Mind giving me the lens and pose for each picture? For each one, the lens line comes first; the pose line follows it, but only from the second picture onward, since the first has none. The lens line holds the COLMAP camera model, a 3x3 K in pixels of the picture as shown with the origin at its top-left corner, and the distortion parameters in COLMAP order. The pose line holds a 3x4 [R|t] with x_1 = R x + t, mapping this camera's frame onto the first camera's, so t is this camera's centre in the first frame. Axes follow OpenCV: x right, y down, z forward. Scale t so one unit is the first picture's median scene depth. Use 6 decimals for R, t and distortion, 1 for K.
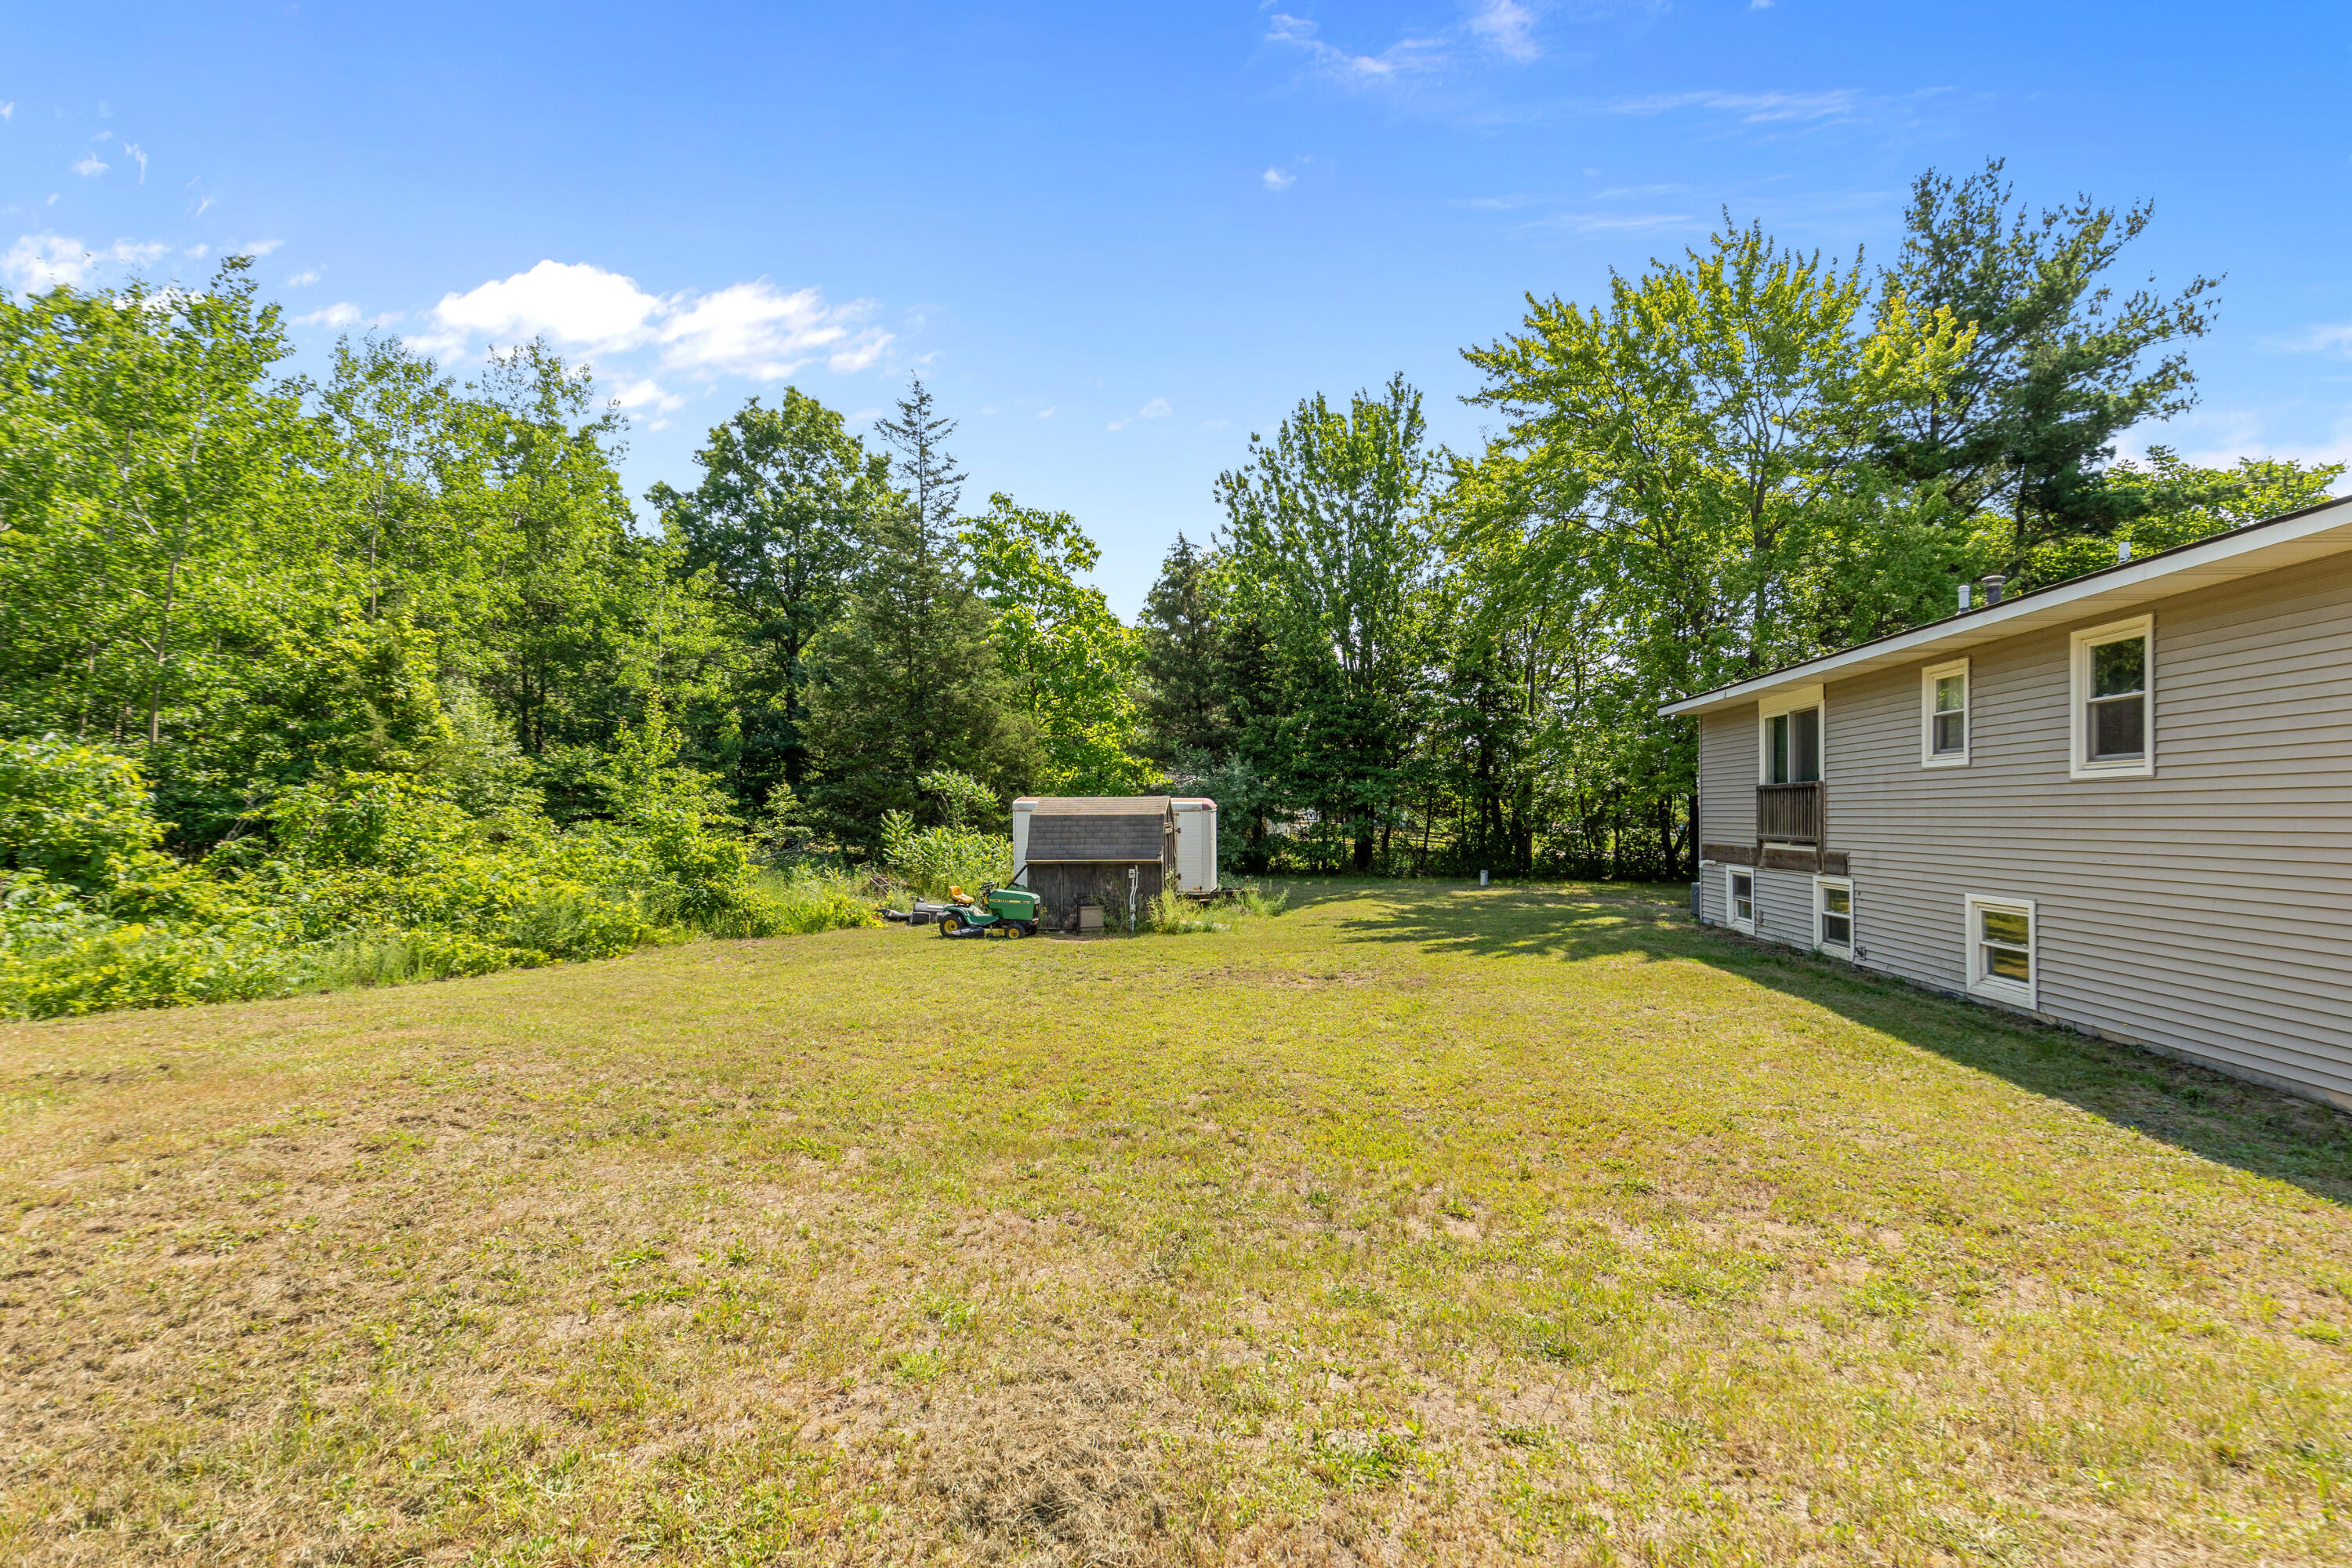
lens RADIAL K [[1049.7, 0, 1185.9], [0, 1049.7, 801.2], [0, 0, 1]] dist [0.000826, 0.000121]
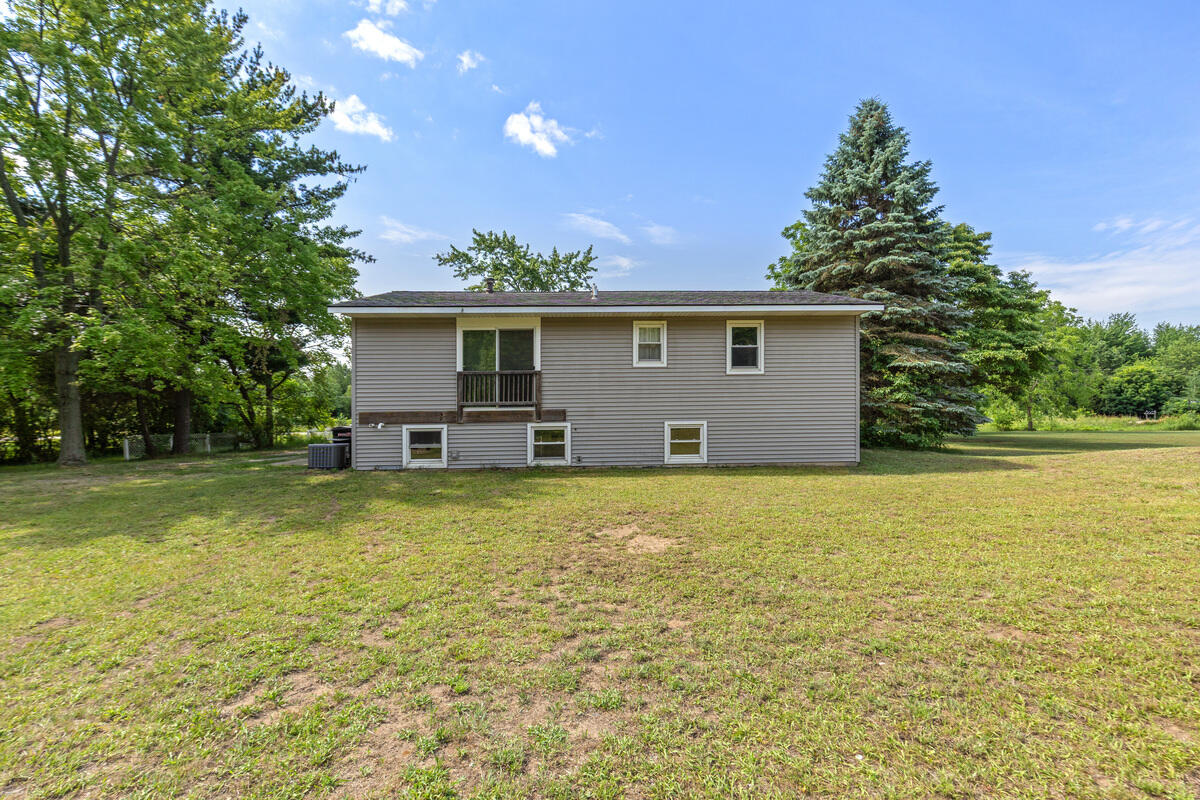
lens RADIAL K [[535.6, 0, 605.1], [0, 535.6, 408.8], [0, 0, 1]] dist [0.000826, 0.000121]
pose [[-0.151435, 0.000996, 0.988467, -0.390517], [0.000222, 1.000000, -0.000973, 0.056757], [-0.988467, 0.000072, -0.151435, 1.226097]]
